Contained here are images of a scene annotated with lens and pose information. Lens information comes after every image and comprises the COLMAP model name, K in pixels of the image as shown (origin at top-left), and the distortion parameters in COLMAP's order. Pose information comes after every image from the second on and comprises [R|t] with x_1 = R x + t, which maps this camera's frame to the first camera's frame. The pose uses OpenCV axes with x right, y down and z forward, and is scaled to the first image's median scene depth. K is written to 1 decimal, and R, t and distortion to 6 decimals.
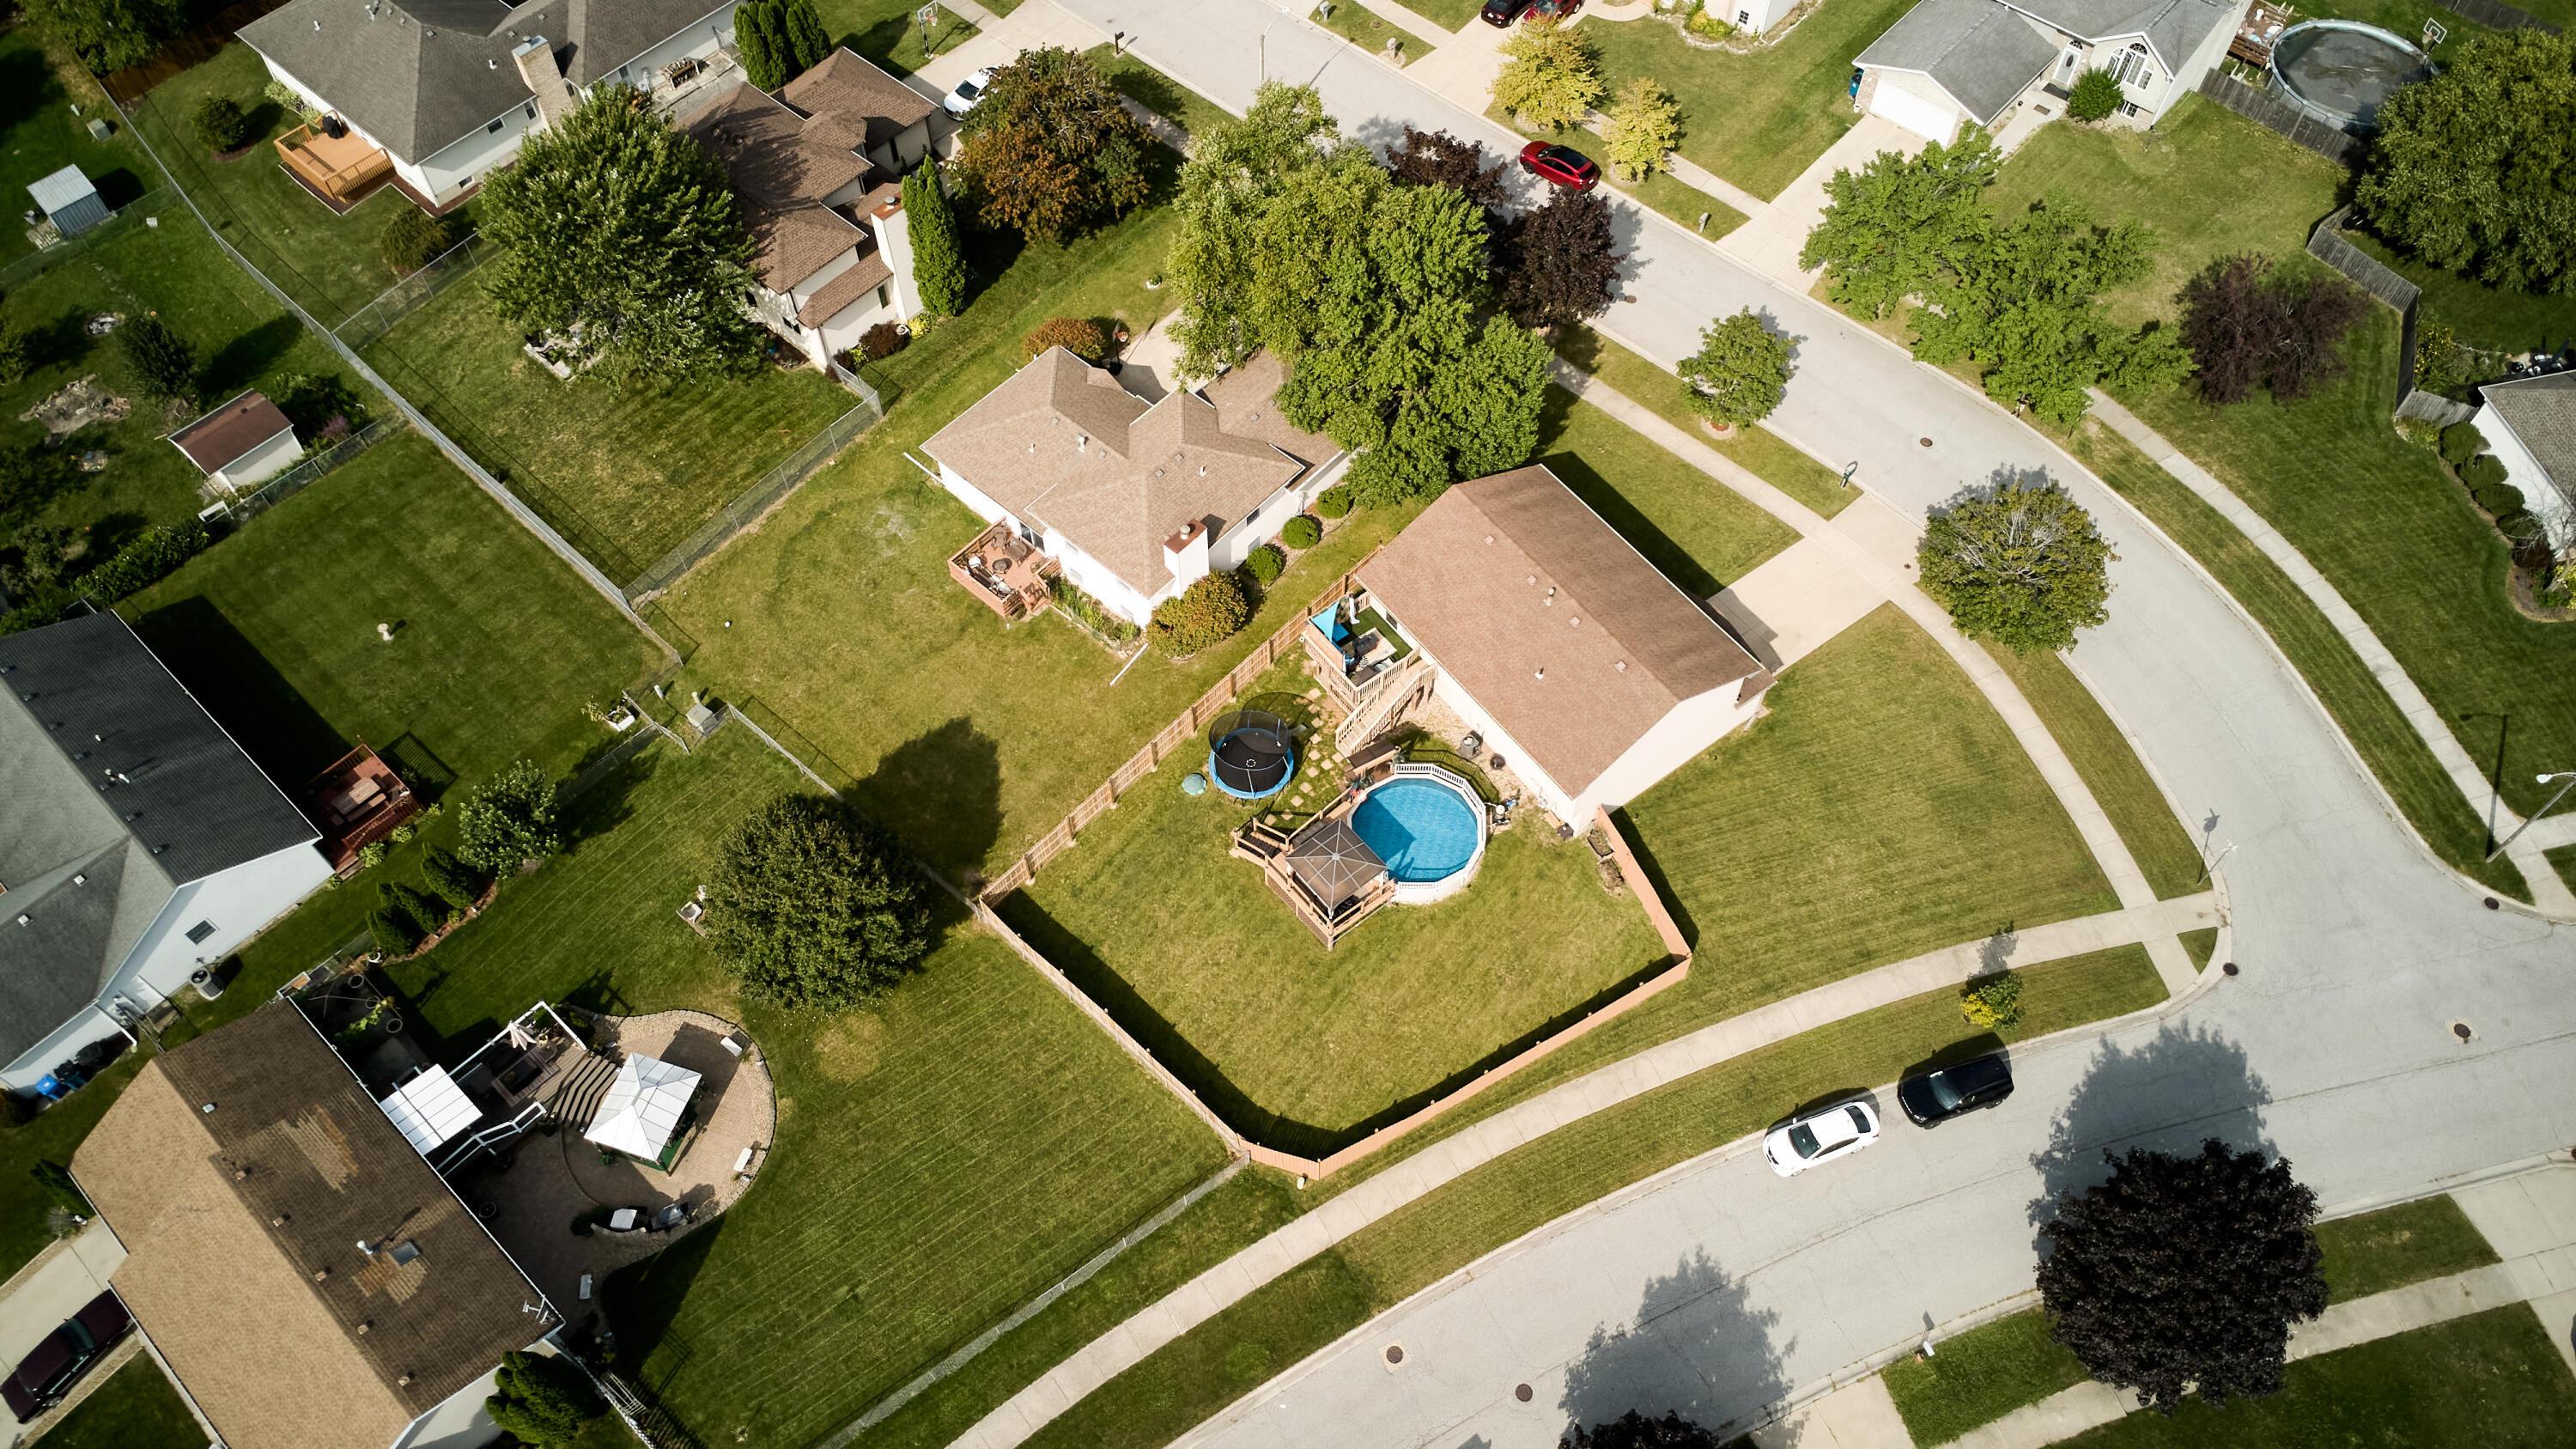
lens RADIAL K [[1820.6, 0, 1281.3], [0, 1820.6, 720.0], [0, 0, 1]] dist [0.003750, 0.006014]
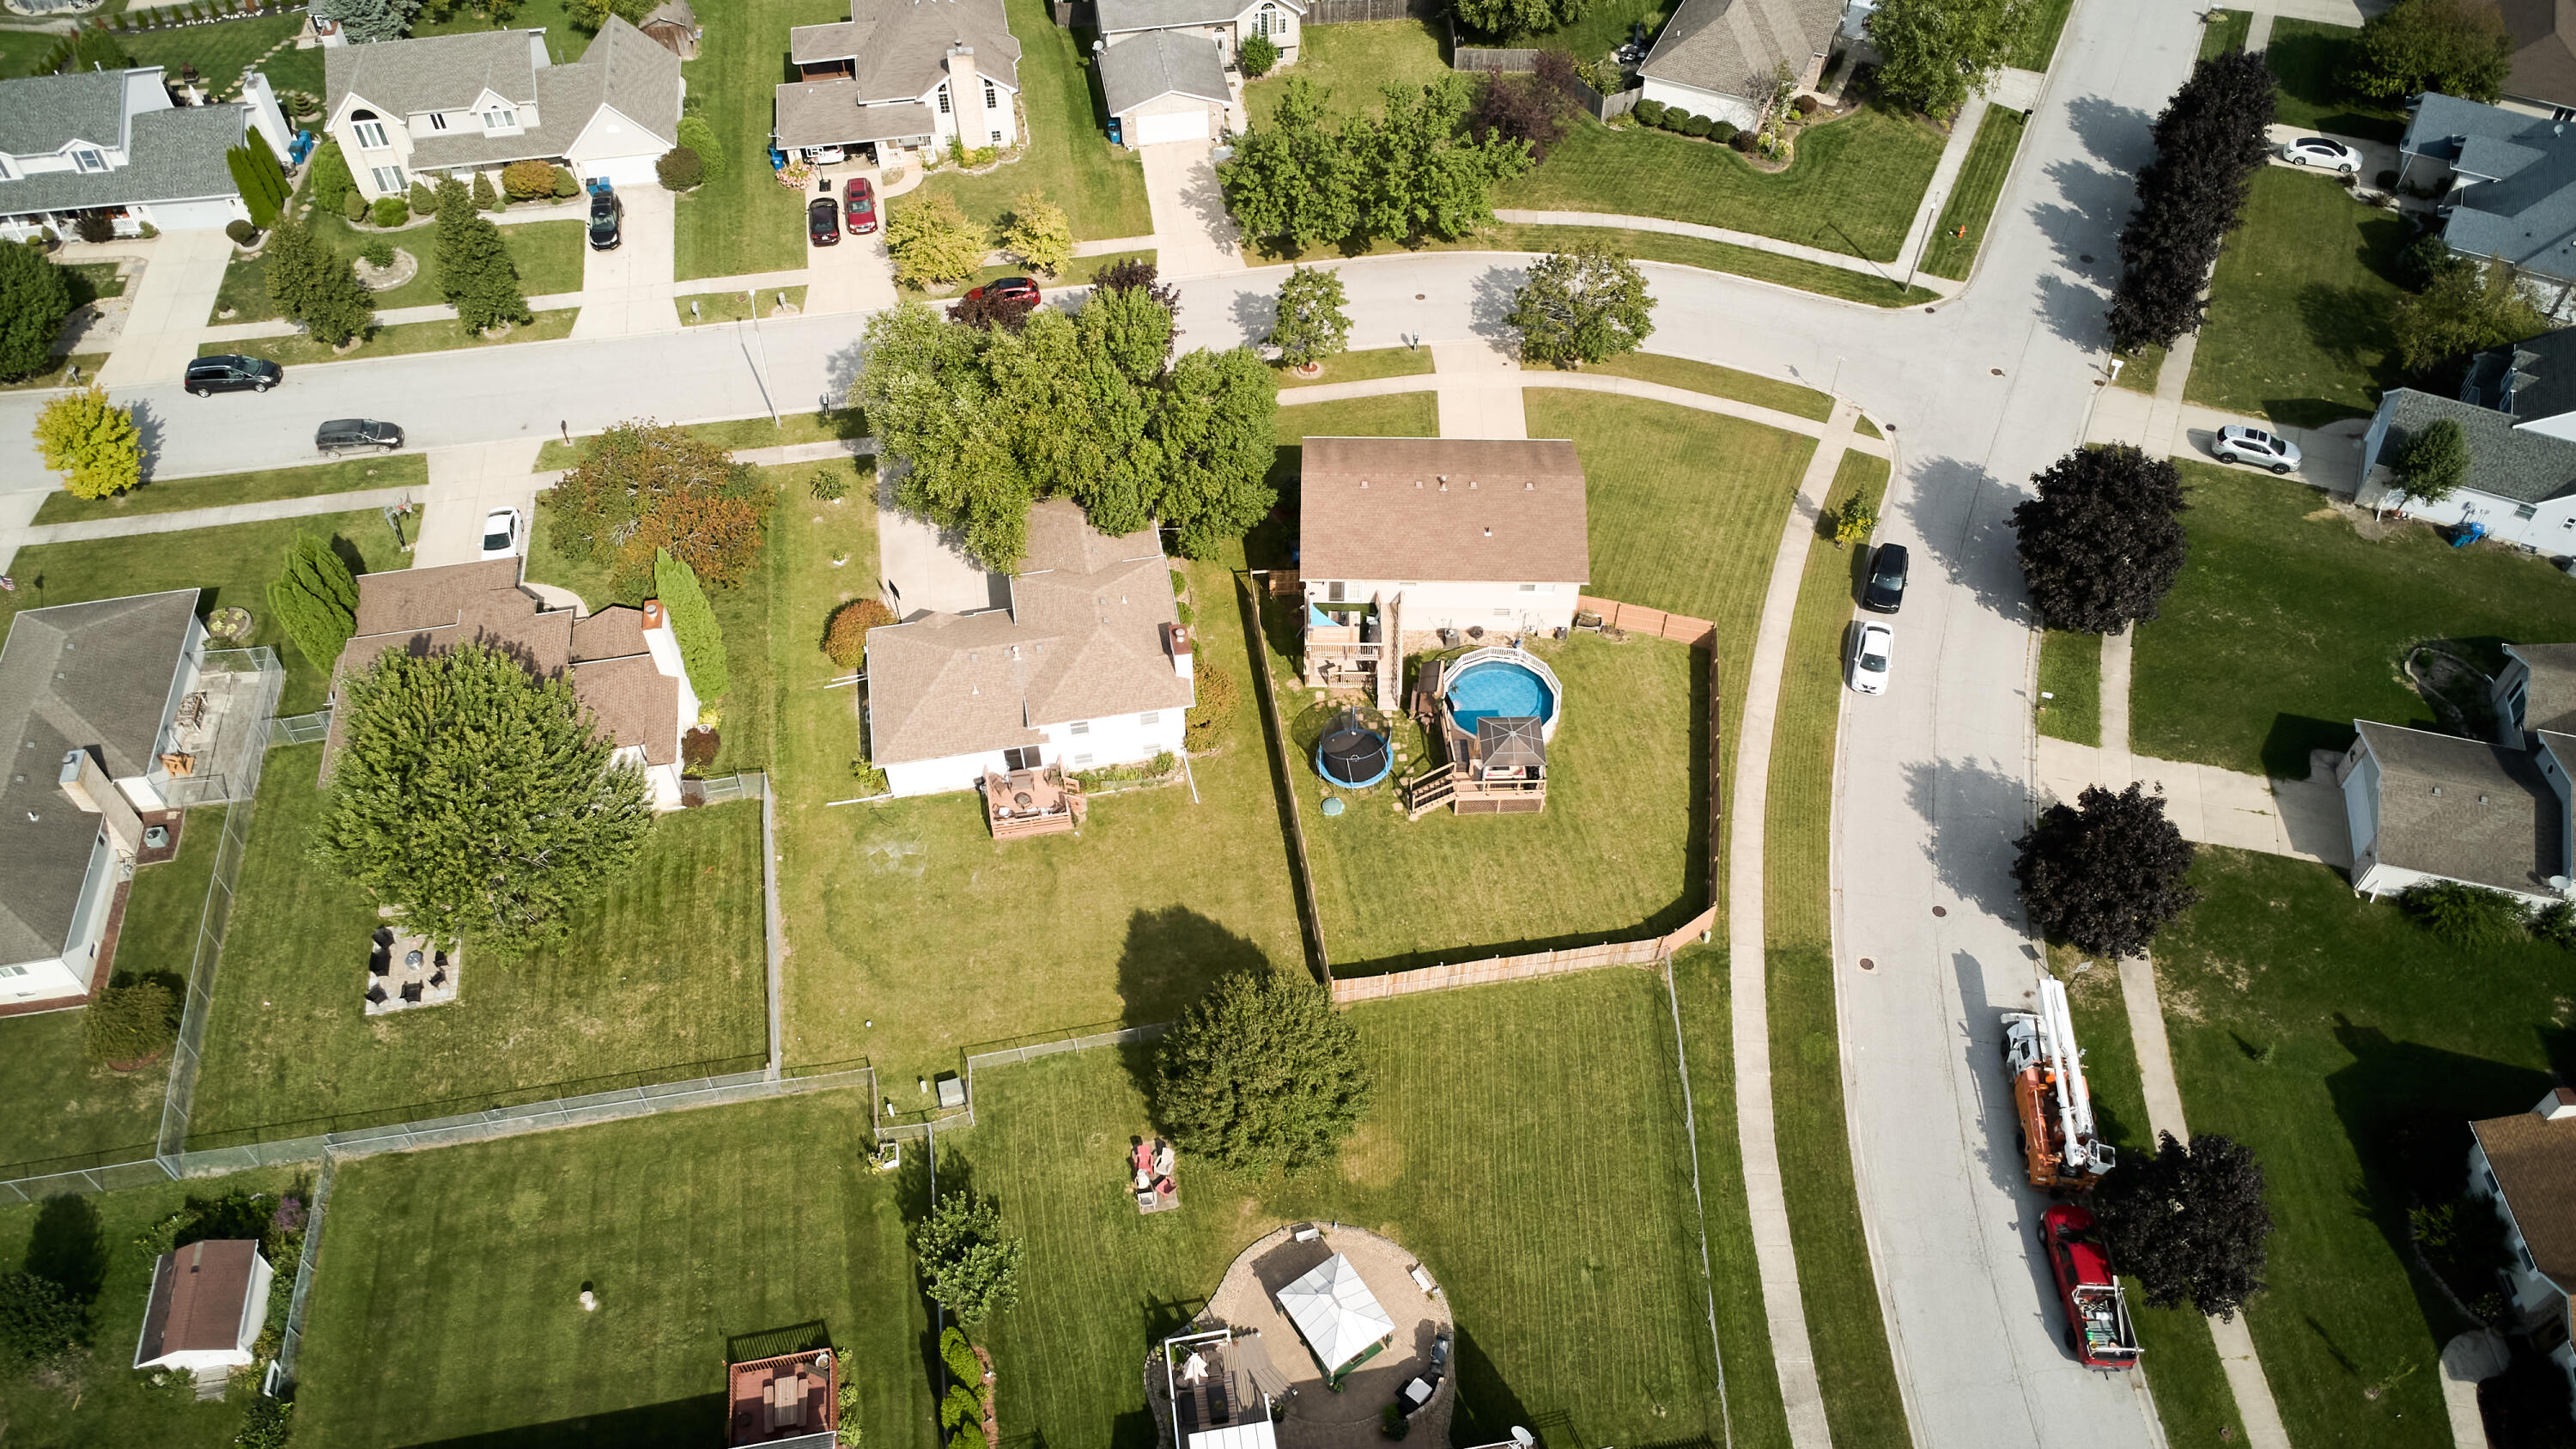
lens RADIAL K [[1820.6, 0, 1282.7], [0, 1820.6, 725.7], [0, 0, 1]] dist [0.003750, 0.006014]
pose [[0.612884, -0.597037, 0.517611, -0.643186], [0.657269, 0.748796, 0.085450, -0.122238], [-0.438601, 0.287839, 0.851339, 0.069127]]
